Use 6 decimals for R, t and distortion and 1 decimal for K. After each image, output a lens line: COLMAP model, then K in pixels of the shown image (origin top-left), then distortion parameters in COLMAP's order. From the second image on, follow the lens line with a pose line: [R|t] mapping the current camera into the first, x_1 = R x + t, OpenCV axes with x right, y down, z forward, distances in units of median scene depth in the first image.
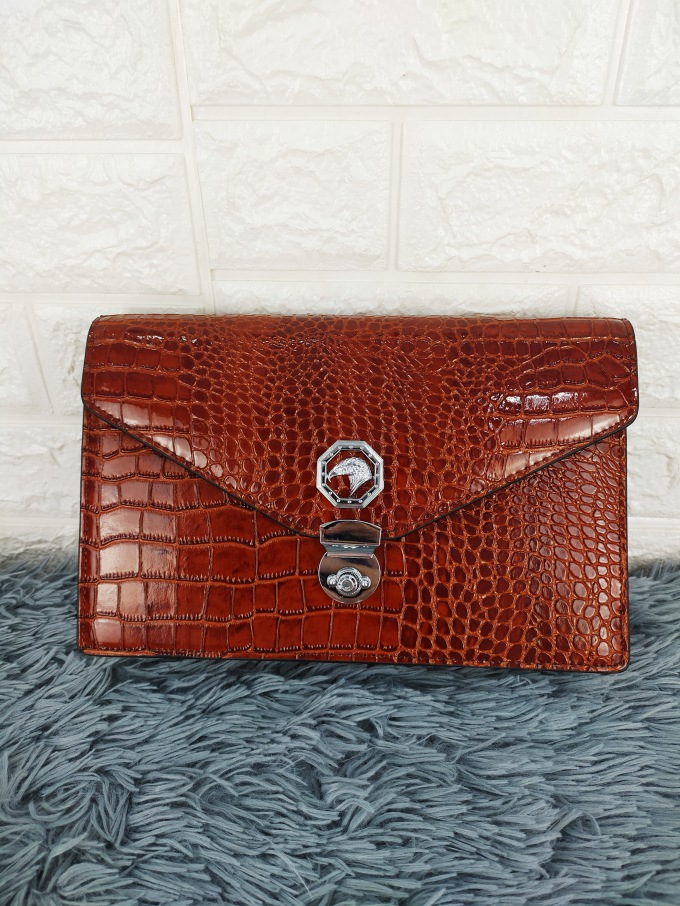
lens RADIAL K [[699.8, 0, 336.0], [0, 699.8, 446.8], [0, 0, 1]] dist [0.025155, -0.053279]
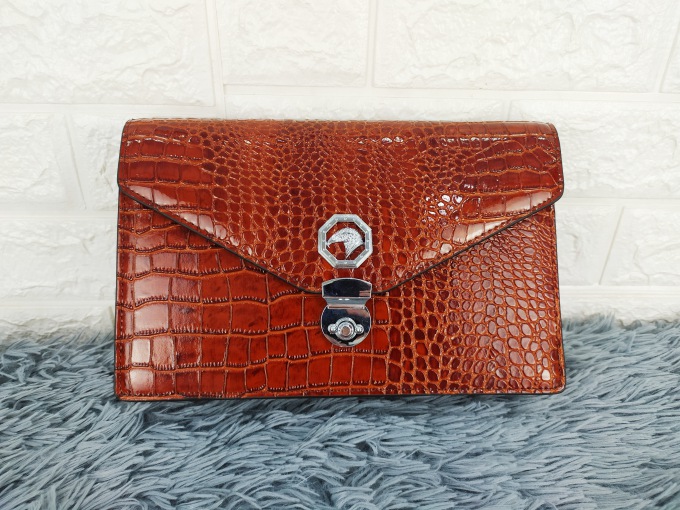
lens RADIAL K [[525.2, 0, 338.5], [0, 525.2, 255.0], [0, 0, 1]] dist [0.025155, -0.053279]
pose [[0.994319, -0.016813, 0.105104, -0.086538], [0.021901, 0.998634, -0.047448, 0.103827], [-0.104162, 0.049480, 0.993329, 0.077478]]
